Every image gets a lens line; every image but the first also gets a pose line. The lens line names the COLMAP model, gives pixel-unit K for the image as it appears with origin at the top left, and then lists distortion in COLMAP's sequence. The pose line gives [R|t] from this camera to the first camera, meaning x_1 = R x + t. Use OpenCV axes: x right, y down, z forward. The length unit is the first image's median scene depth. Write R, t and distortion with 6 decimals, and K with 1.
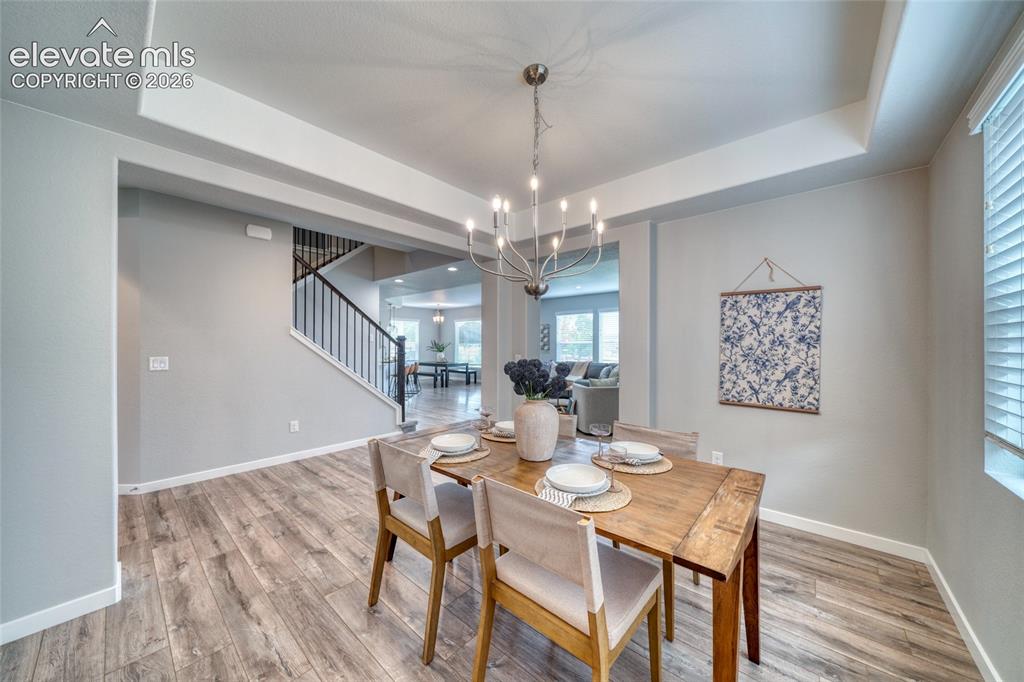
lens RADIAL K [[348.7, 0, 511.4], [0, 348.7, 344.3], [0, 0, 1]] dist [0.000179, 0.000004]
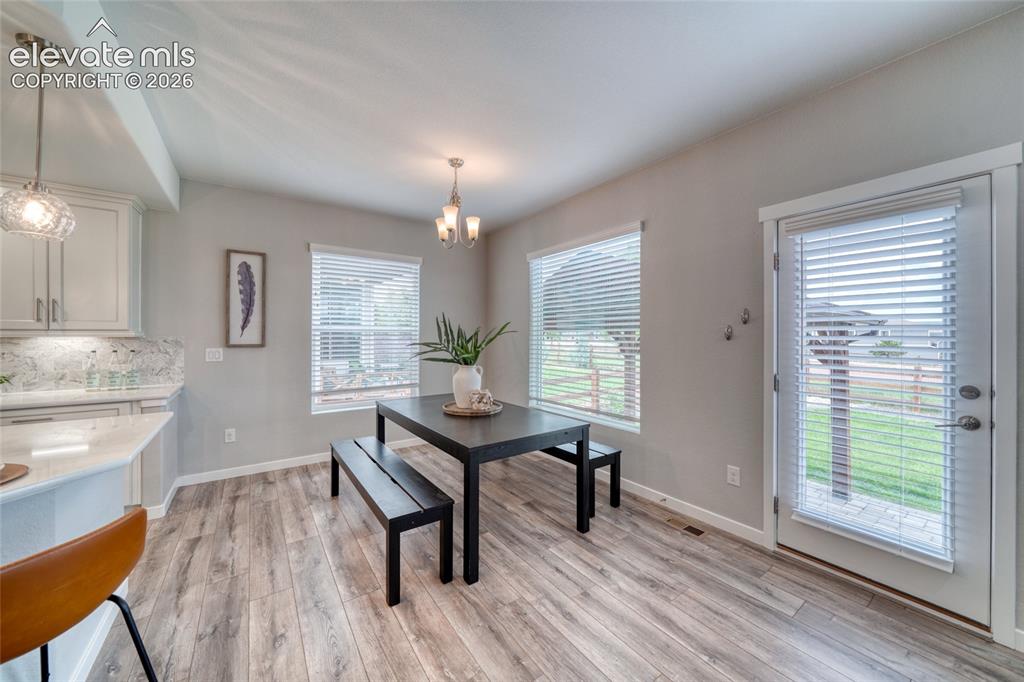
lens RADIAL K [[375.6, 0, 513.1], [0, 375.6, 335.2], [0, 0, 1]] dist [-0.001378, -0.000117]
pose [[0.970589, -0.000761, -0.240741, -0.109895], [0.003292, 0.999943, 0.010111, -0.000688], [0.240720, -0.010606, 0.970537, 0.750355]]
